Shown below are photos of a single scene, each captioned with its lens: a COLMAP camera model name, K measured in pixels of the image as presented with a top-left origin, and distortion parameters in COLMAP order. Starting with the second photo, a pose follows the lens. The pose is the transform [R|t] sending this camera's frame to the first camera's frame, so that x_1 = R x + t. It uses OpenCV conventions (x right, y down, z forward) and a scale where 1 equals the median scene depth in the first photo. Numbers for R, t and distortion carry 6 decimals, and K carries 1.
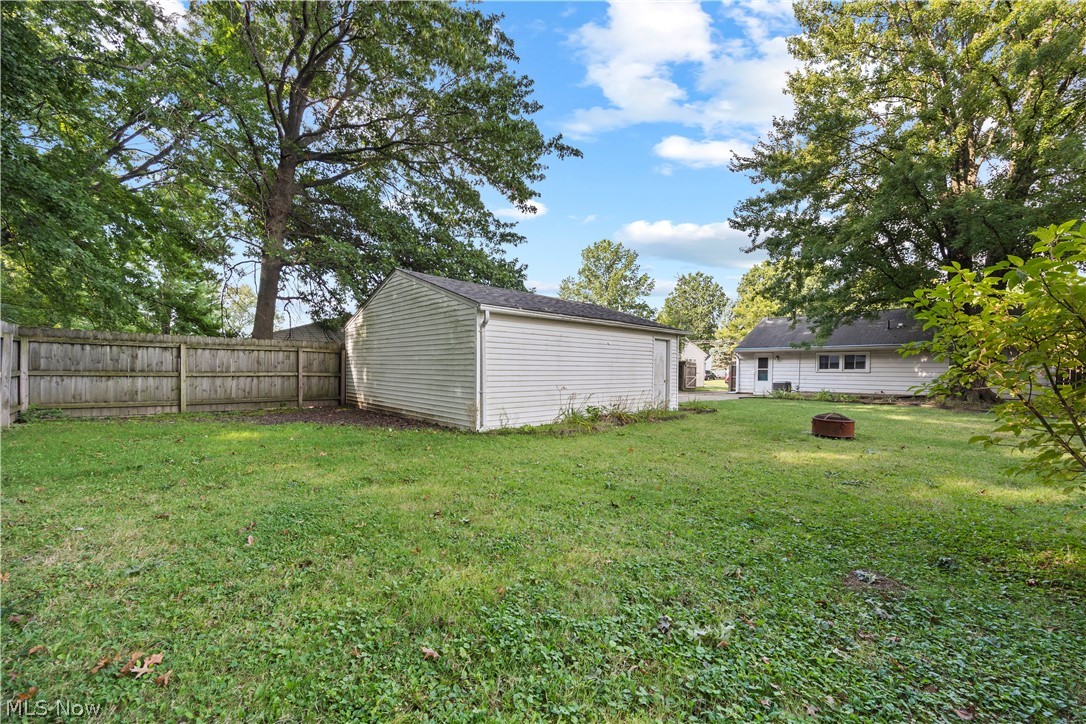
lens RADIAL K [[426.2, 0, 543.5], [0, 426.2, 366.2], [0, 0, 1]] dist [-0.000803, -0.000498]
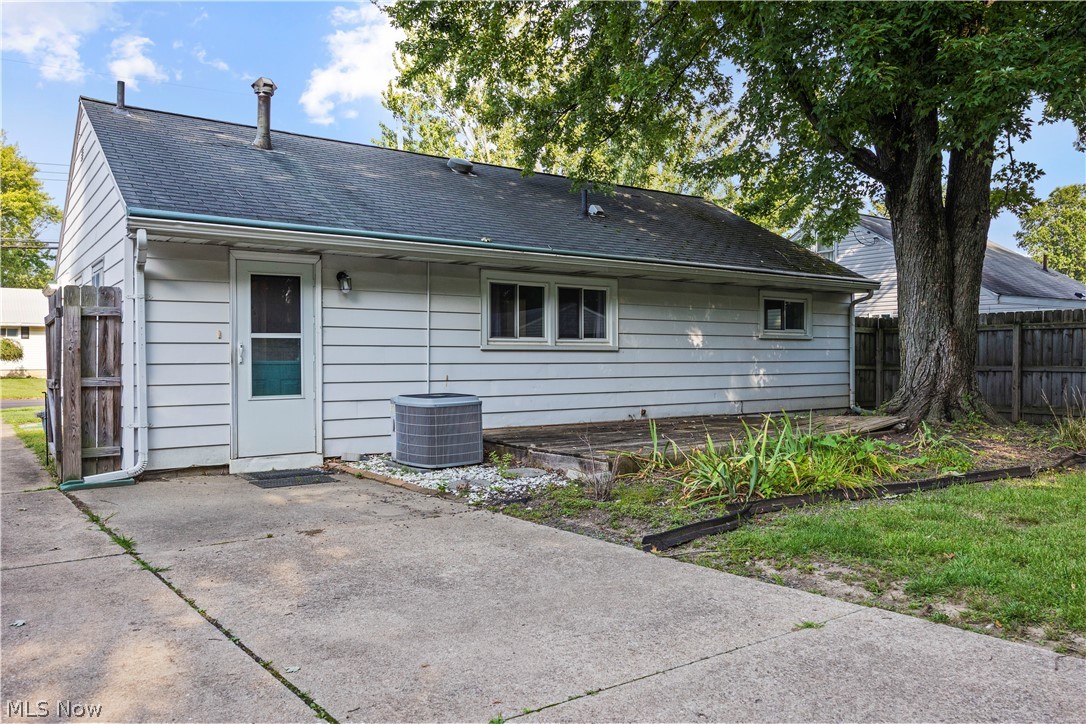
lens RADIAL K [[789.9, 0, 545.3], [0, 789.9, 361.7], [0, 0, 1]] dist [-0.018905, -0.000938]
pose [[0.115135, -0.005932, 0.993332, 0.187184], [0.004325, 0.999976, 0.005470, 0.017829], [-0.993340, 0.003666, 0.115157, 0.868603]]
